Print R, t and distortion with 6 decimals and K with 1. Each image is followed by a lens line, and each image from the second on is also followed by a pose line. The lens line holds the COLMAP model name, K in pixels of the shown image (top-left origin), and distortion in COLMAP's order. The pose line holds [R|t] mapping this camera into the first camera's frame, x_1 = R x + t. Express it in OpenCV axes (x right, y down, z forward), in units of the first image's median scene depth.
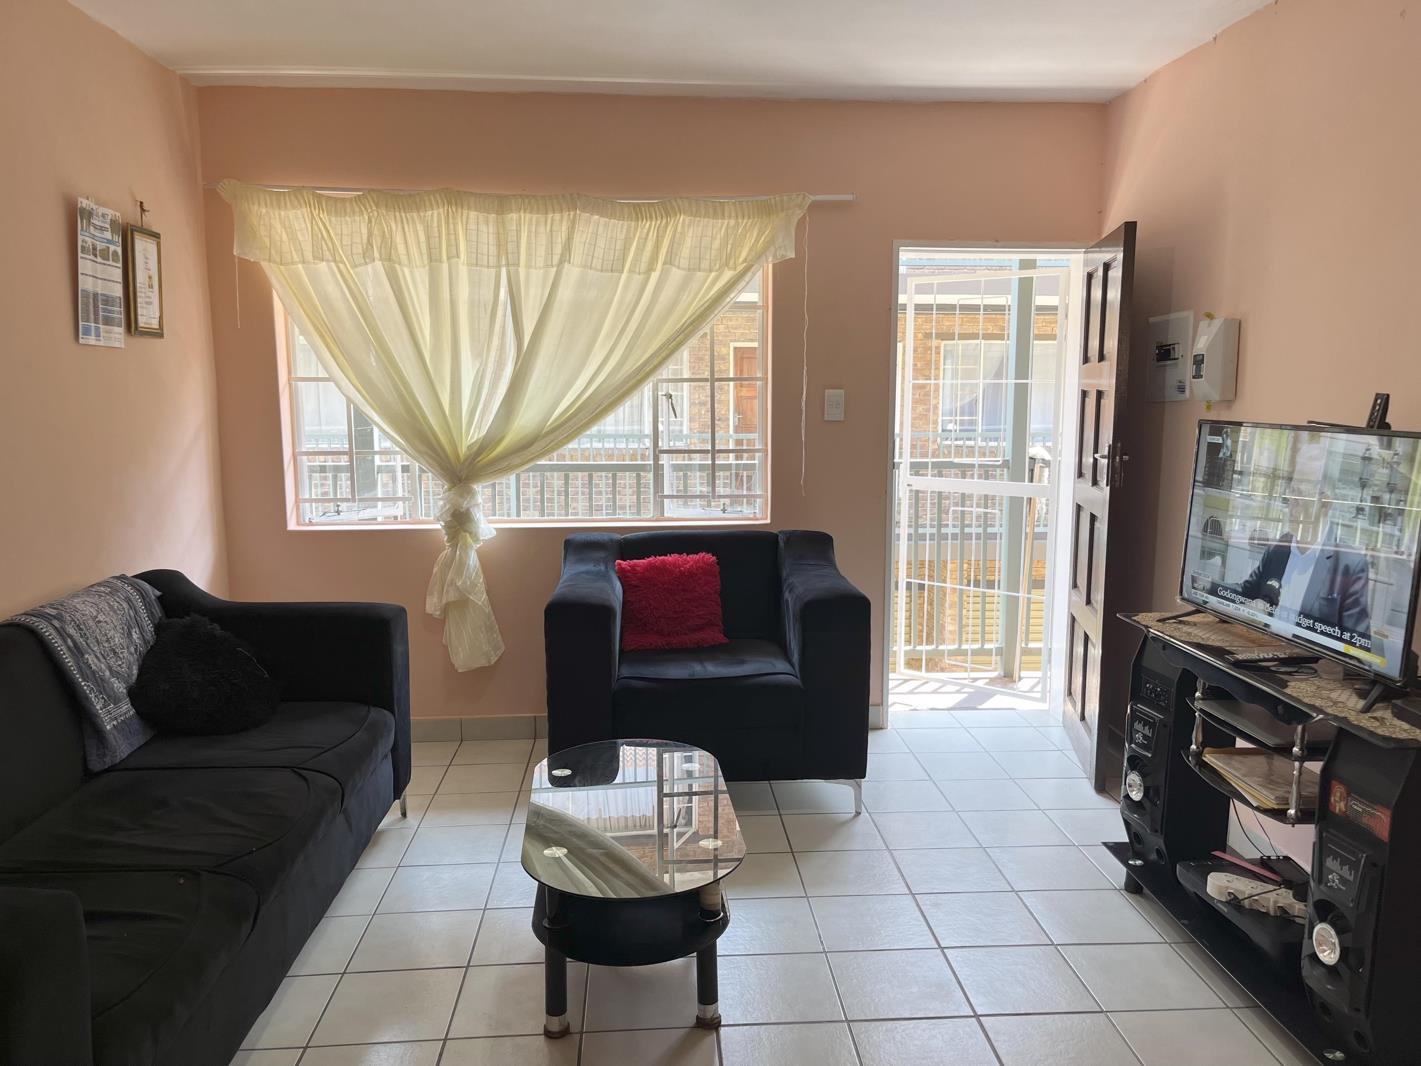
lens RADIAL K [[1062.1, 0, 721.7], [0, 1062.1, 537.1], [0, 0, 1]] dist [0.041707, -0.081887]
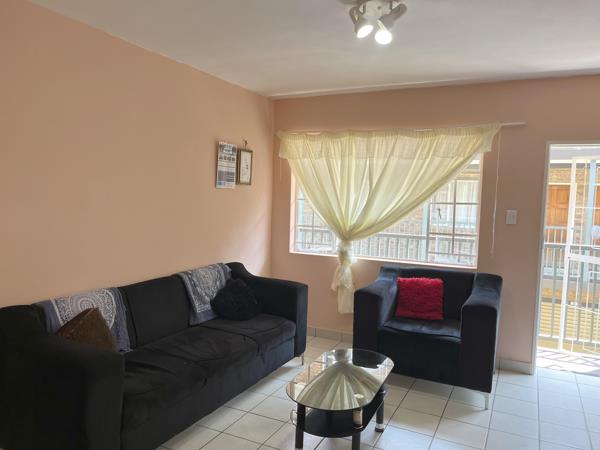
lens RADIAL K [[448.5, 0, 304.7], [0, 448.5, 226.7], [0, 0, 1]] dist [0.041707, -0.081887]
pose [[0.858497, 0.059477, -0.509358, 0.230575], [-0.095873, 0.994354, -0.045481, -0.025257], [0.503777, 0.087879, 0.859352, 0.005473]]
